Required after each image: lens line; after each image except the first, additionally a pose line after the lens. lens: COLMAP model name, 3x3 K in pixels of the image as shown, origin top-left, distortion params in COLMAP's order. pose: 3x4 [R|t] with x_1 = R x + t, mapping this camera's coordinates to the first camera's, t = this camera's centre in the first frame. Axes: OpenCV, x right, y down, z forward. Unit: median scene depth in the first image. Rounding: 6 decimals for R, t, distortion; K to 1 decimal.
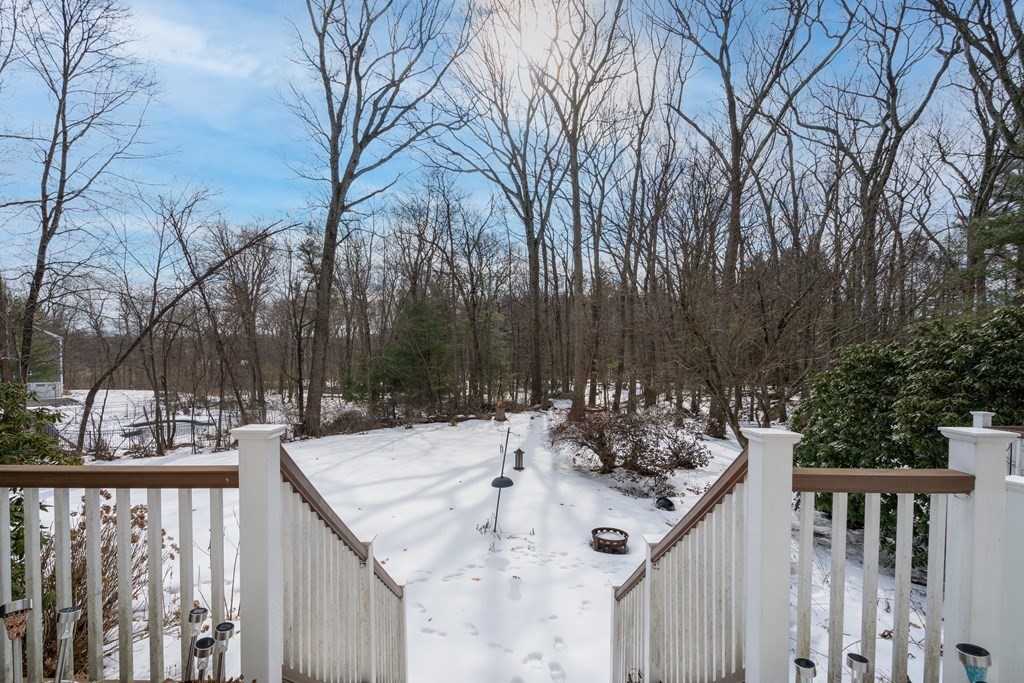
lens RADIAL K [[462.2, 0, 511.8], [0, 462.2, 373.5], [0, 0, 1]] dist [0.000111, 0.001147]
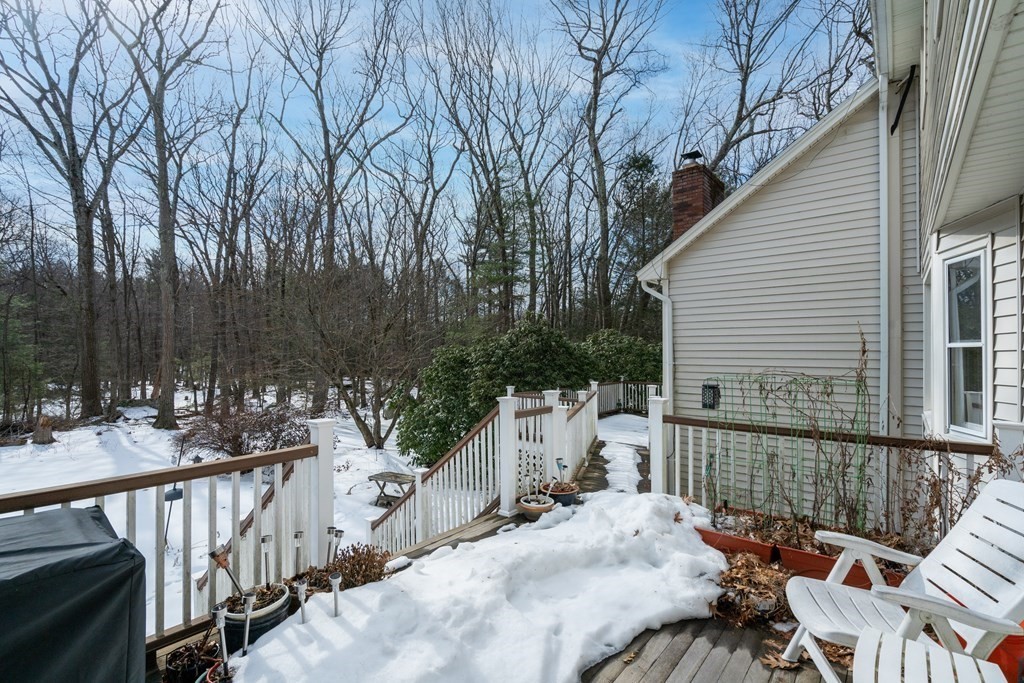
lens RADIAL K [[469.2, 0, 511.3], [0, 469.2, 352.1], [0, 0, 1]] dist [-0.000176, 0.000200]
pose [[0.633503, -0.006855, 0.773710, -0.122586], [0.033264, 0.999278, -0.018383, -0.005732], [-0.773025, 0.037383, 0.633274, -0.061729]]
